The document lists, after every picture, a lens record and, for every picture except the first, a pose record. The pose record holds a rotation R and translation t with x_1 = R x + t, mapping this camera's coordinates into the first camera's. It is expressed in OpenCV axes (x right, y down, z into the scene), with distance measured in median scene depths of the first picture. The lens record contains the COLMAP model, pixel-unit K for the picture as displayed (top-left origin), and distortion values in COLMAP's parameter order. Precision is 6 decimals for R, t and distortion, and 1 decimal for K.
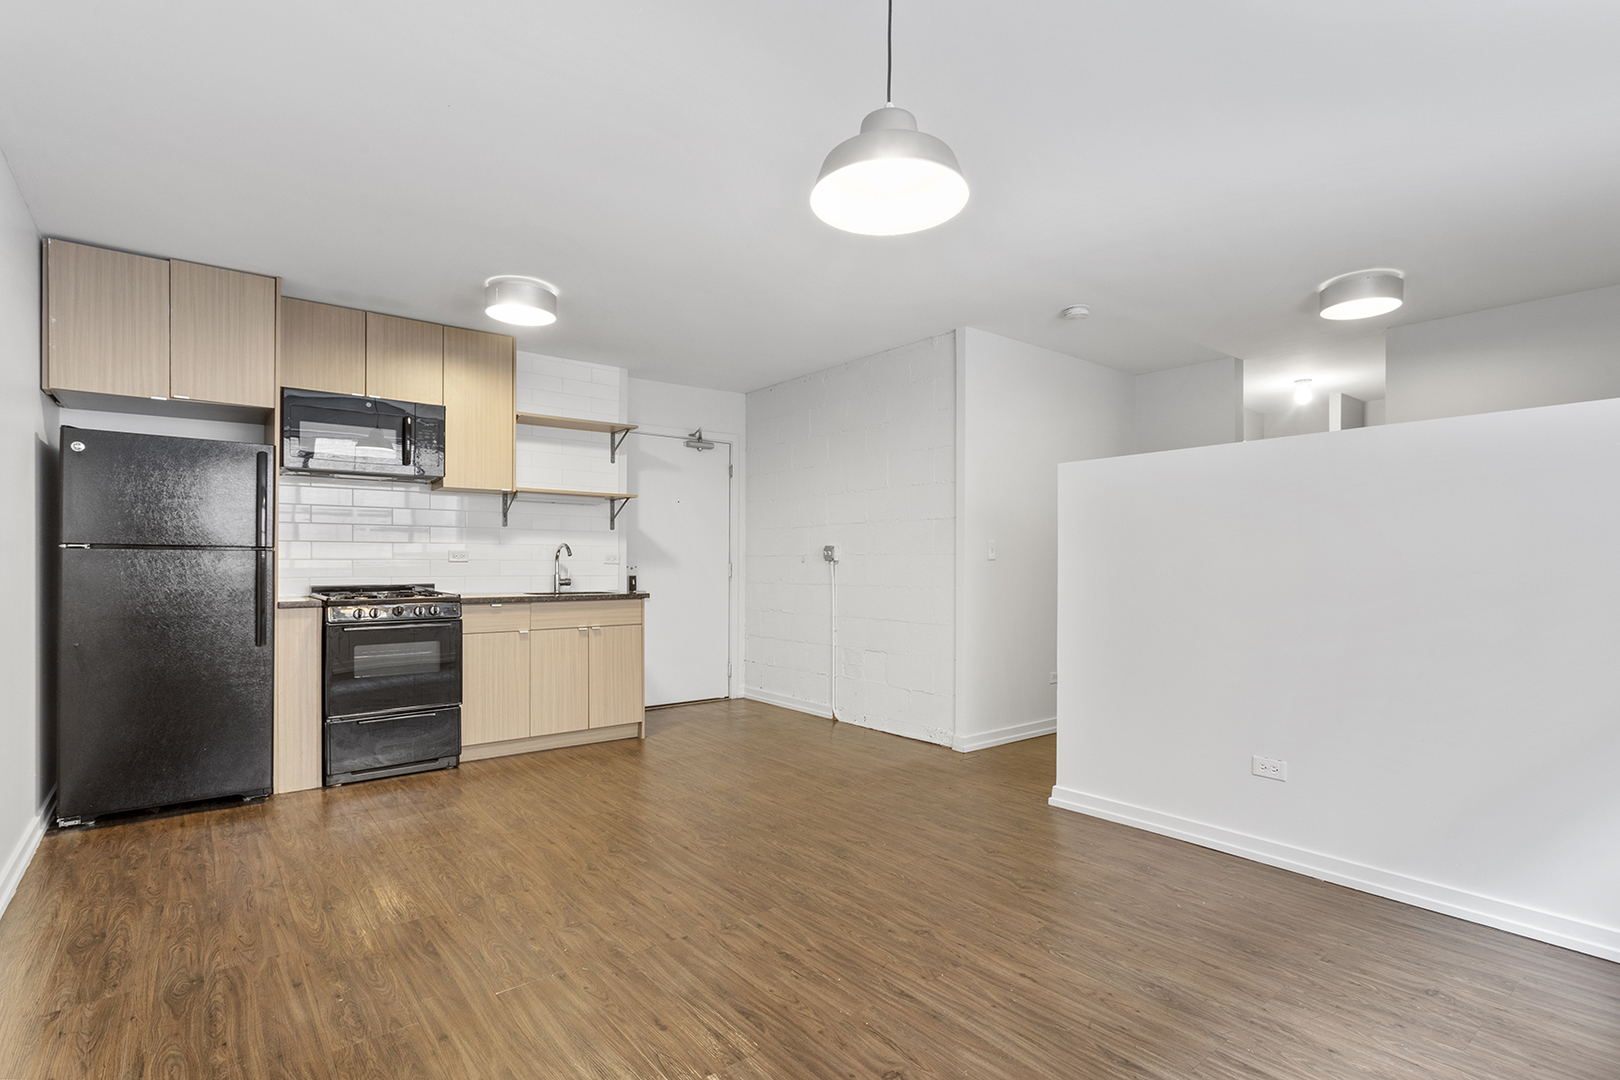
lens RADIAL K [[780.7, 0, 816.3], [0, 780.7, 561.4], [0, 0, 1]] dist [0.000353, 0.000330]
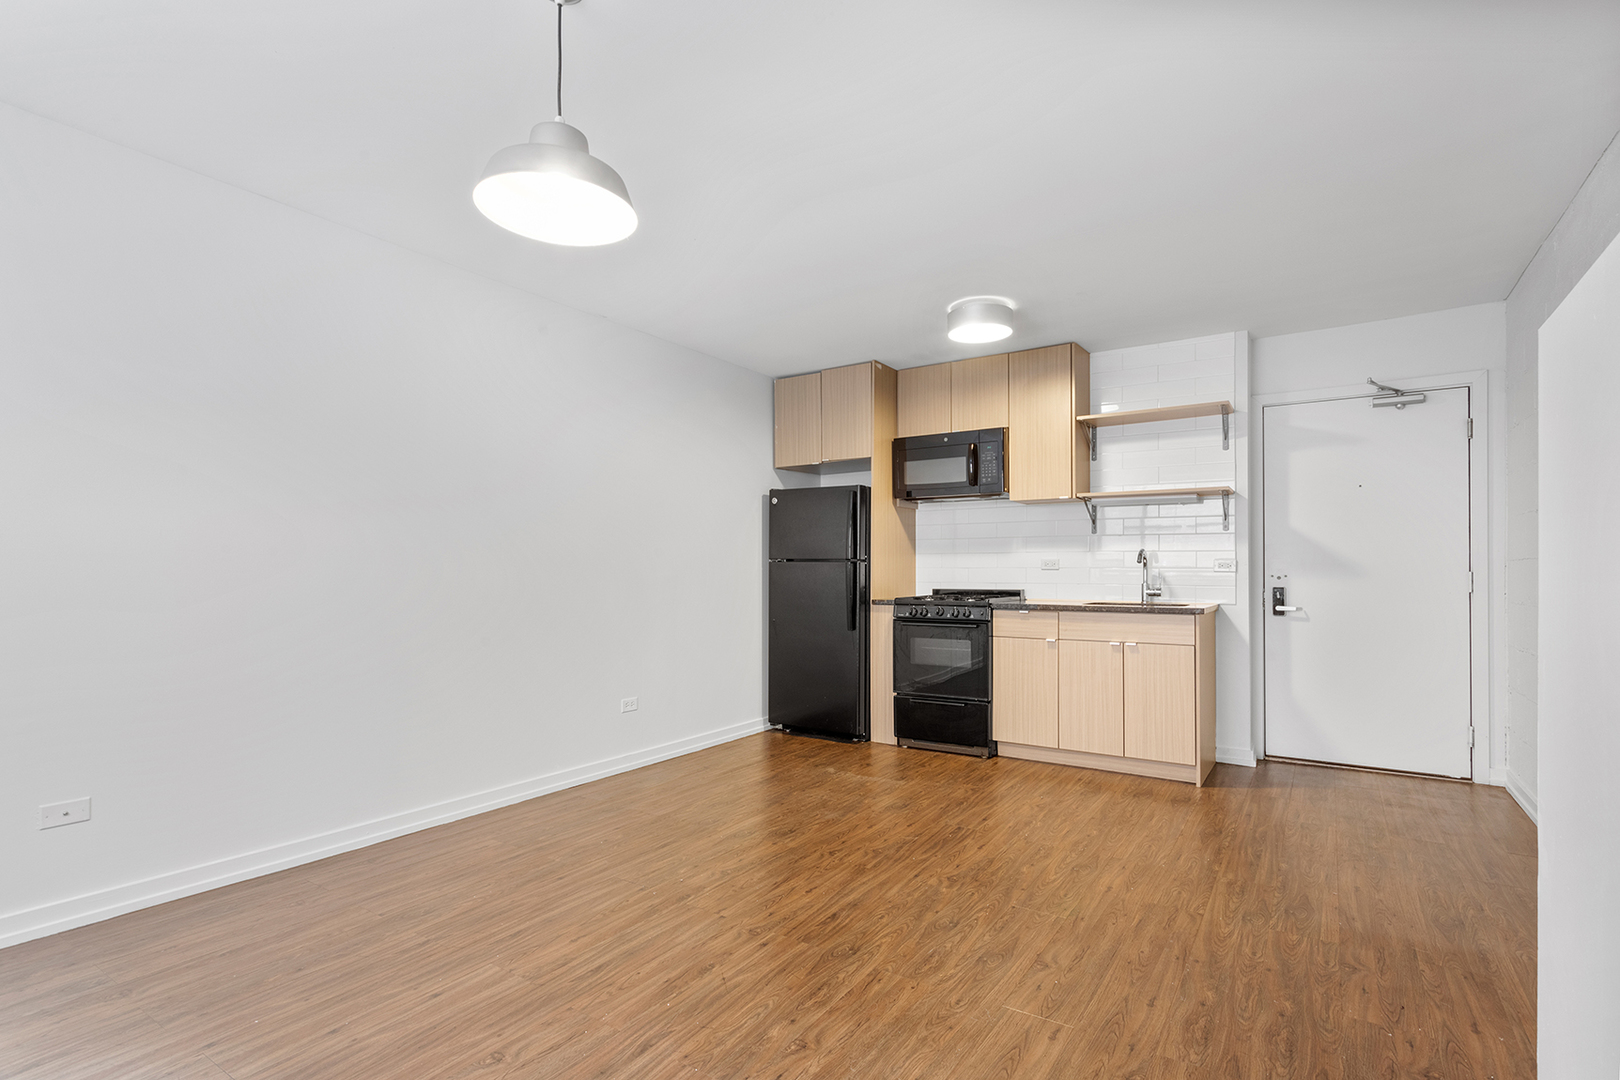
lens RADIAL K [[778.2, 0, 822.1], [0, 778.2, 563.1], [0, 0, 1]] dist [0.002423, 0.000314]
pose [[0.312696, -0.010357, -0.949797, 0.511444], [0.001292, 0.999944, -0.010478, 0.002376], [0.949852, 0.002050, 0.312692, 0.449351]]
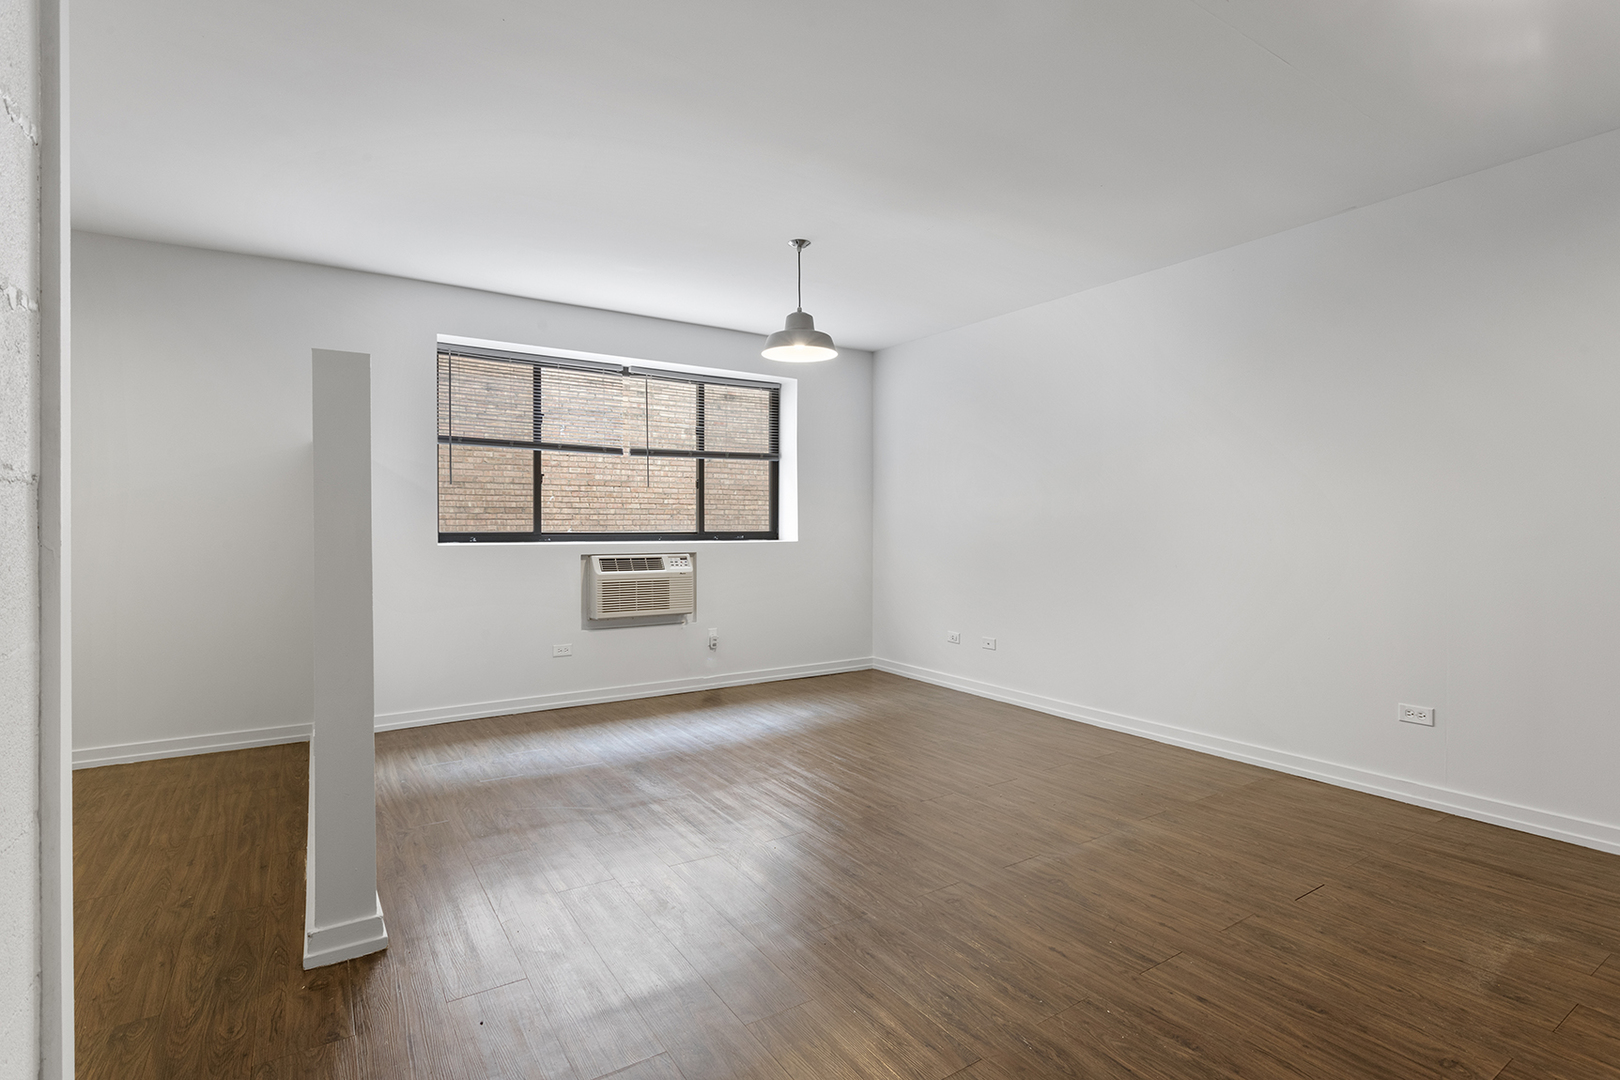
lens RADIAL K [[773.9, 0, 810.0], [0, 773.9, 540.0], [0, 0, 1]] dist [0.000648, 0.000137]
pose [[-0.995198, -0.002884, 0.097838, -0.059041], [-0.001827, 0.999939, 0.010892, 0.004761], [-0.097864, 0.010661, -0.995143, 1.342903]]
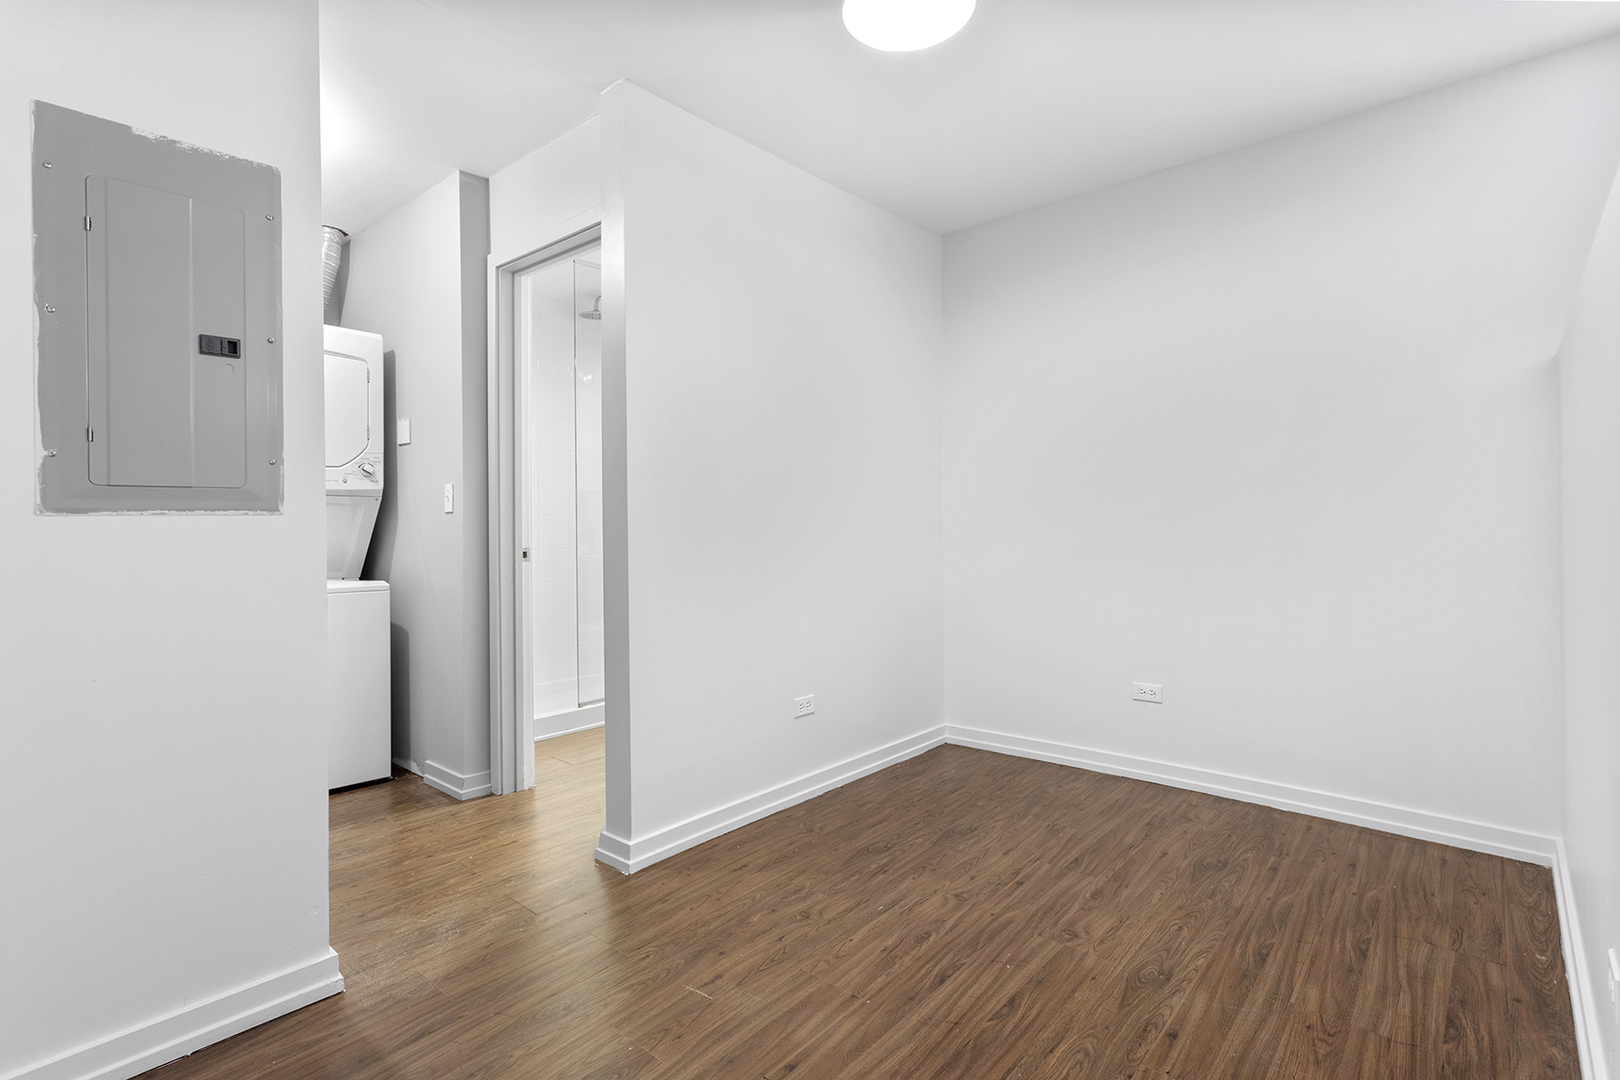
lens RADIAL K [[781.1, 0, 812.4], [0, 781.1, 526.4], [0, 0, 1]] dist [0.000714, 0.000120]
pose [[-0.180220, -0.014686, 0.983517, 0.196609], [0.007732, 0.999836, 0.016347, 0.005543], [-0.983596, 0.010551, -0.180077, 1.075370]]
